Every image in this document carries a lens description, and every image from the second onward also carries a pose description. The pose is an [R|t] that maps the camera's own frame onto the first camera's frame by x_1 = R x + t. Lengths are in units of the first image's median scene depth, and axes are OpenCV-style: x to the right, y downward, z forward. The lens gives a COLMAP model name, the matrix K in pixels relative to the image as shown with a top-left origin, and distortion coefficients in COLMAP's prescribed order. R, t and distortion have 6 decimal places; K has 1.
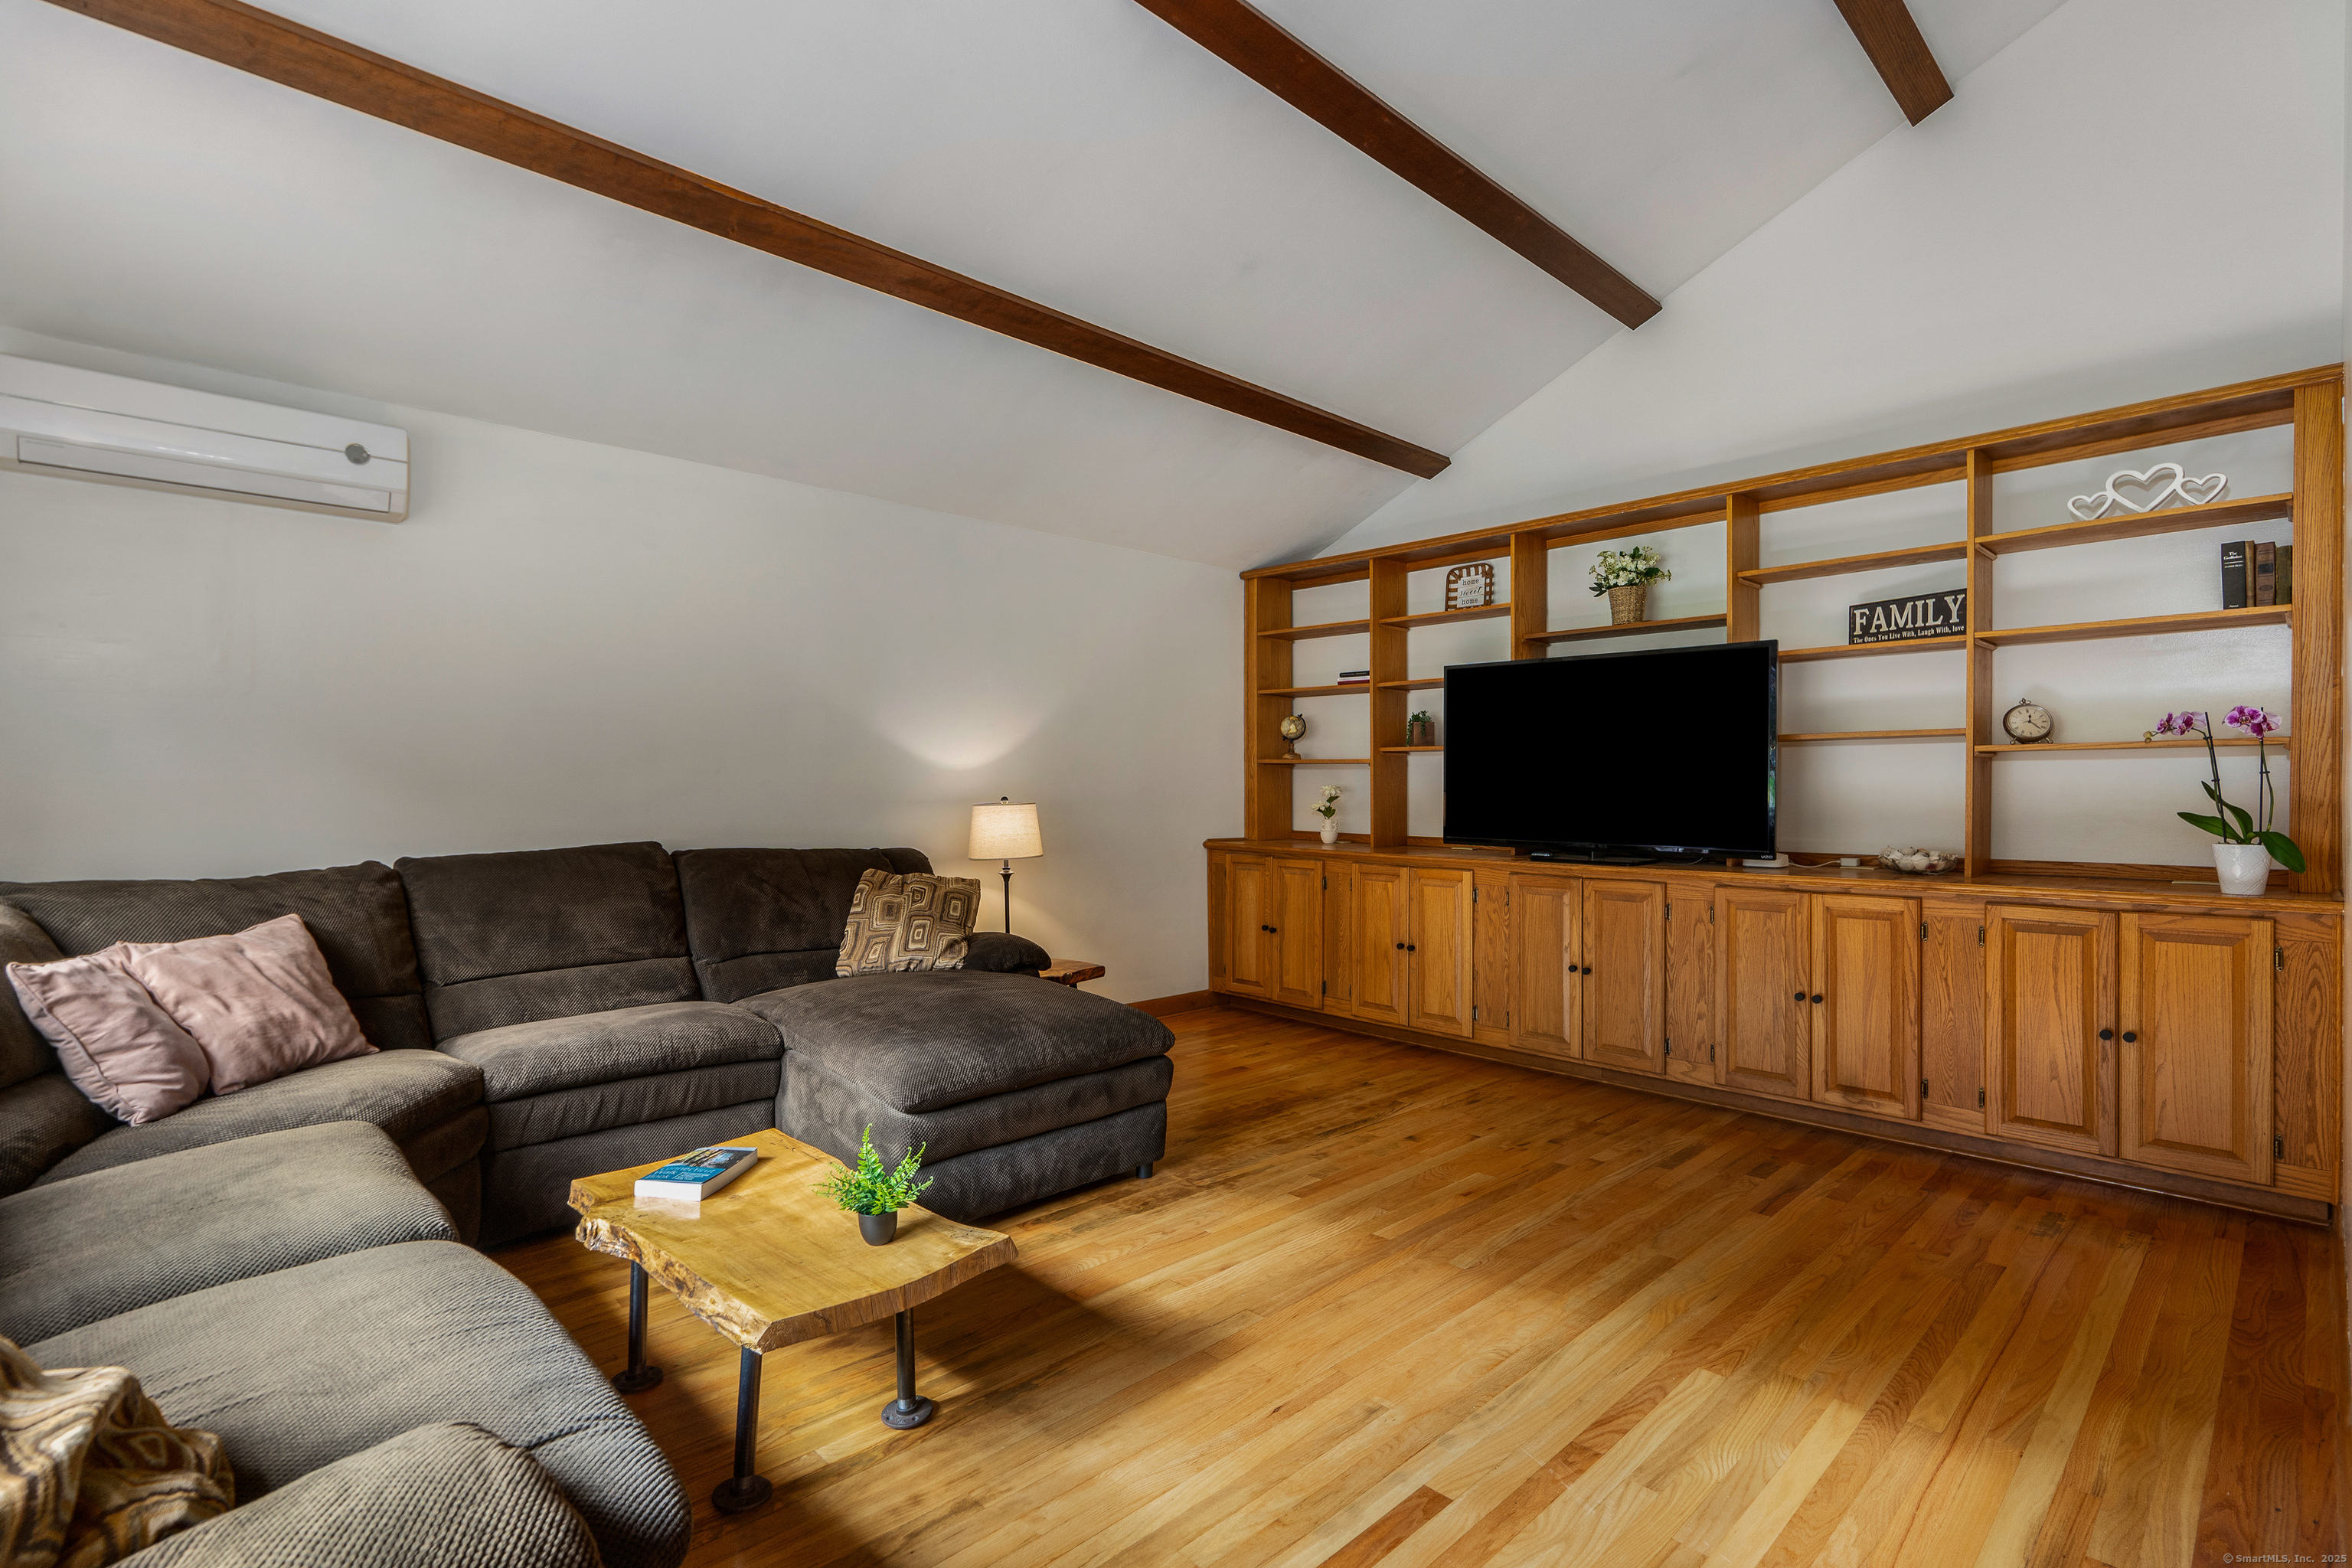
lens RADIAL K [[1107.3, 0, 1169.8], [0, 1107.3, 803.6], [0, 0, 1]] dist [0.001174, 0.000274]
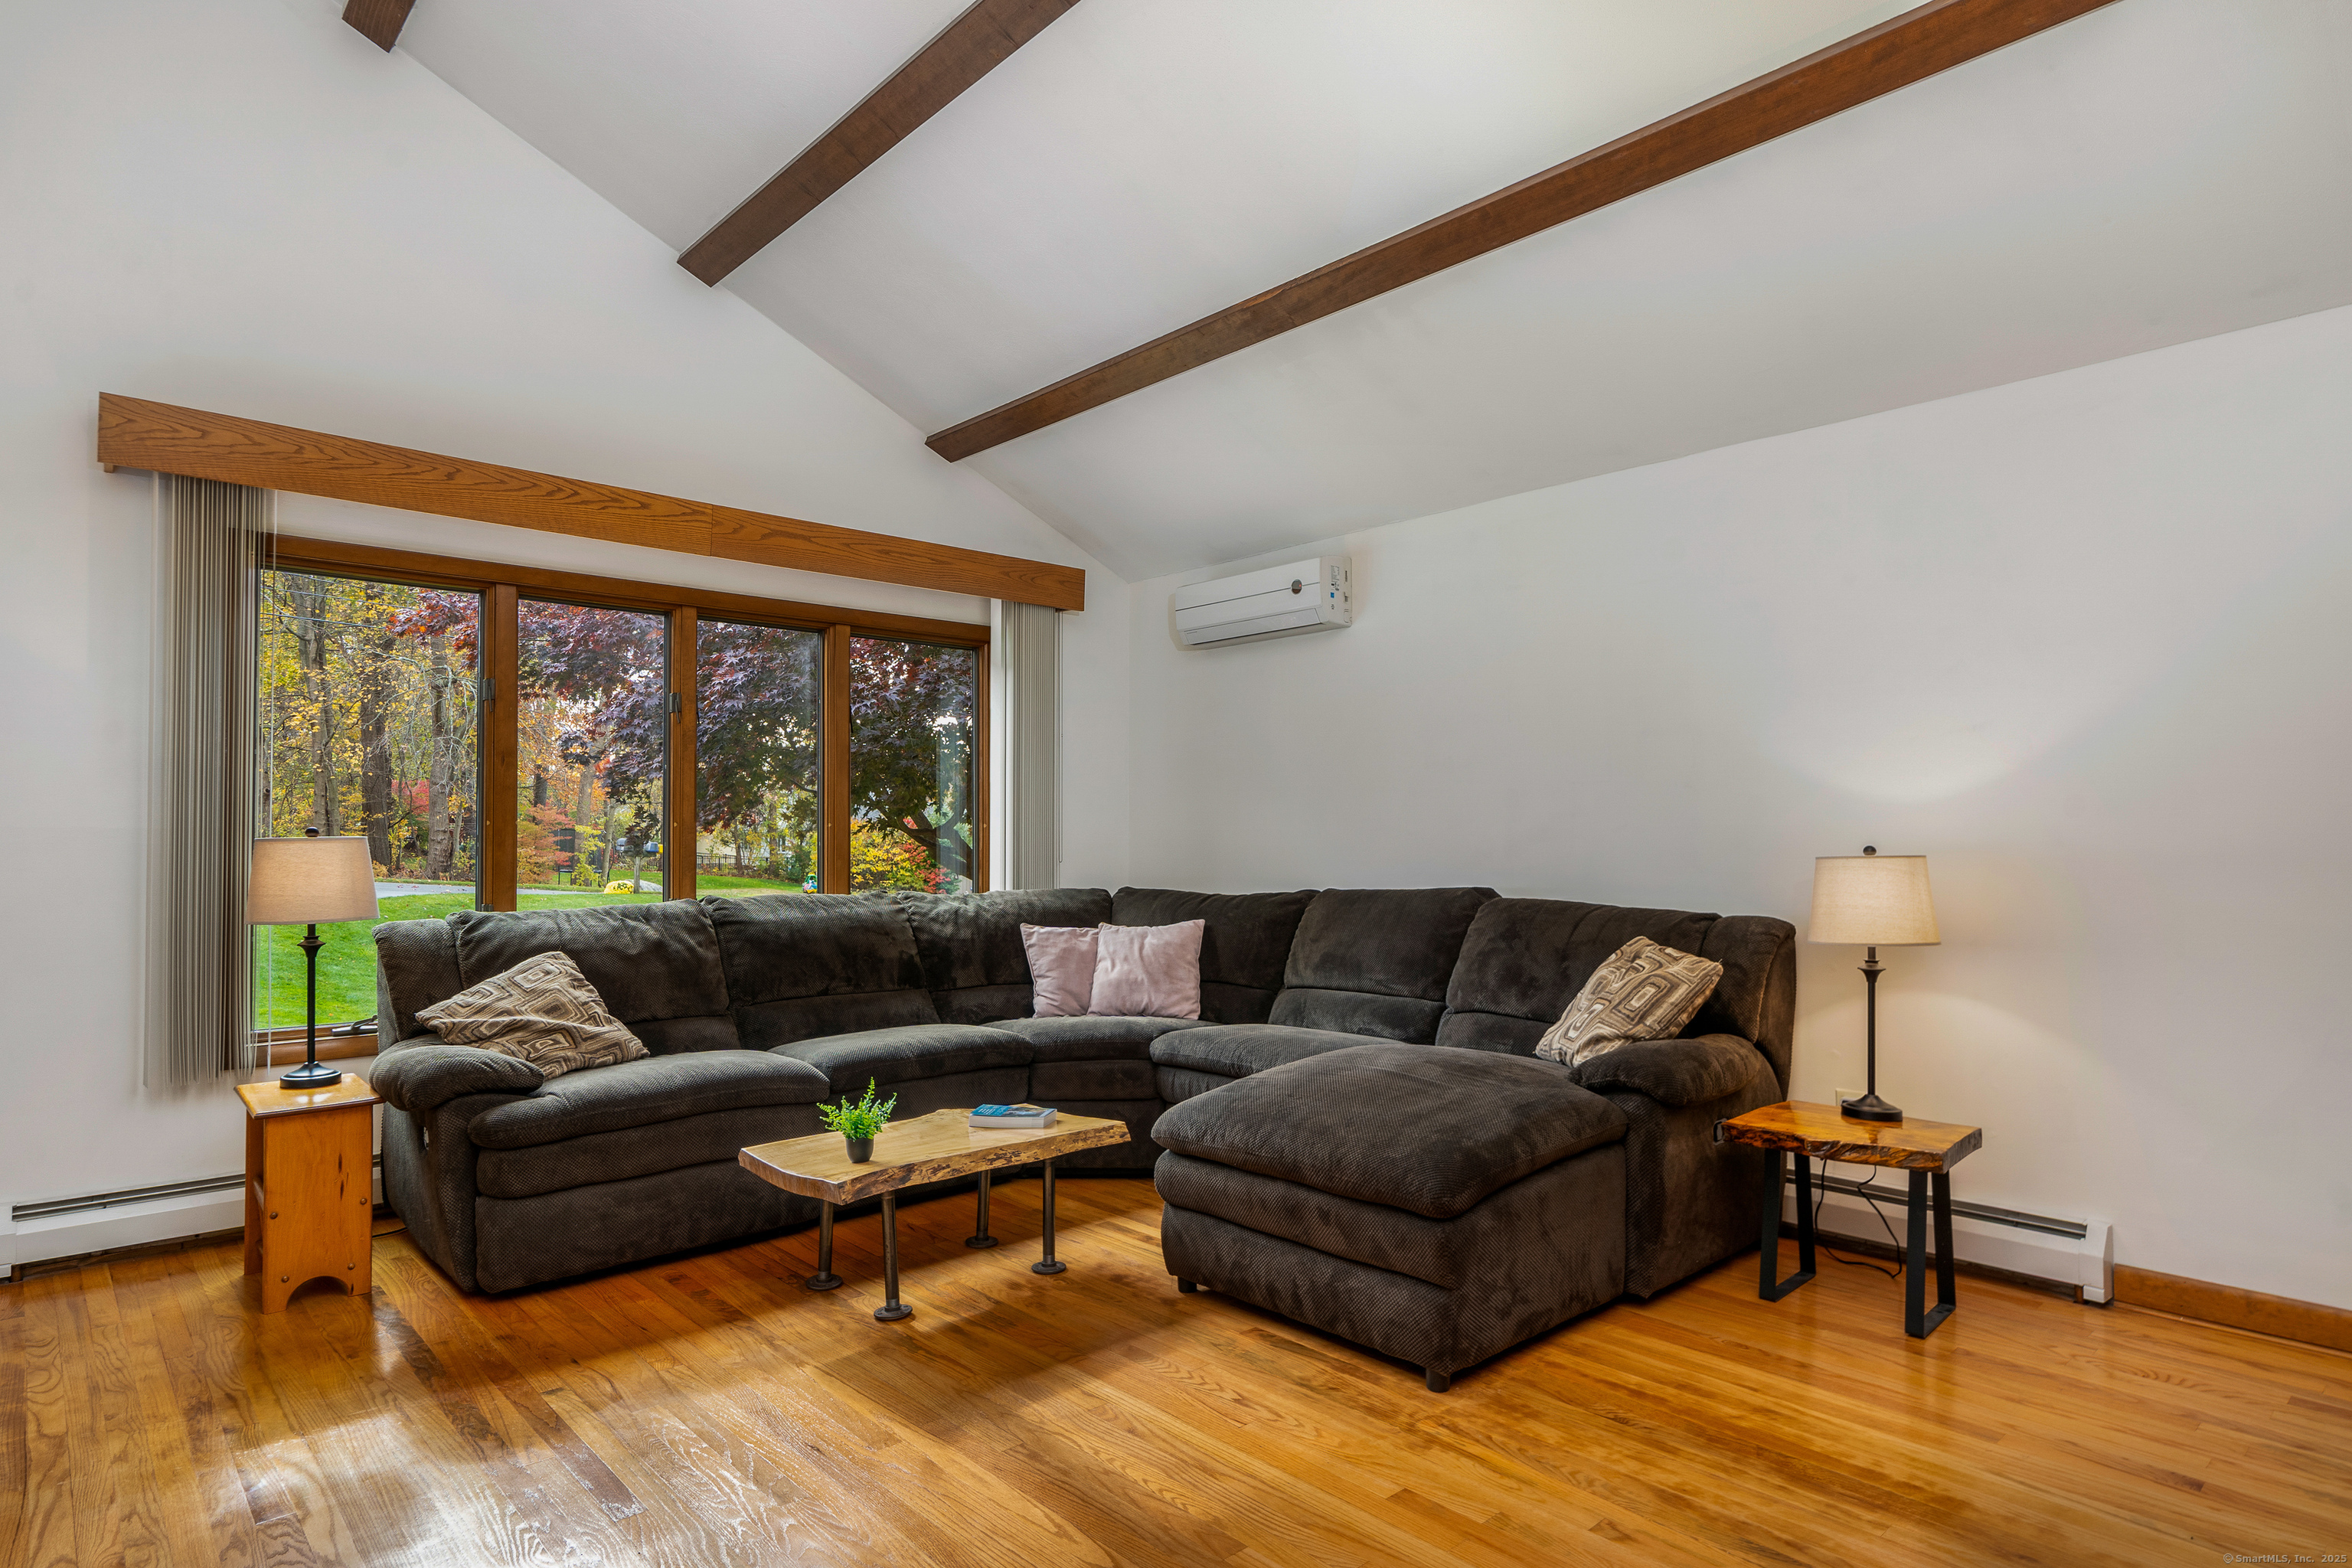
lens RADIAL K [[1305.1, 0, 1170.9], [0, 1305.1, 819.2], [0, 0, 1]] dist [-0.002970, -0.000390]
pose [[-0.036943, -0.012939, -0.999234, 0.844777], [-0.008427, 0.999885, -0.012636, -0.011444], [0.999282, 0.007953, -0.037048, 0.895476]]
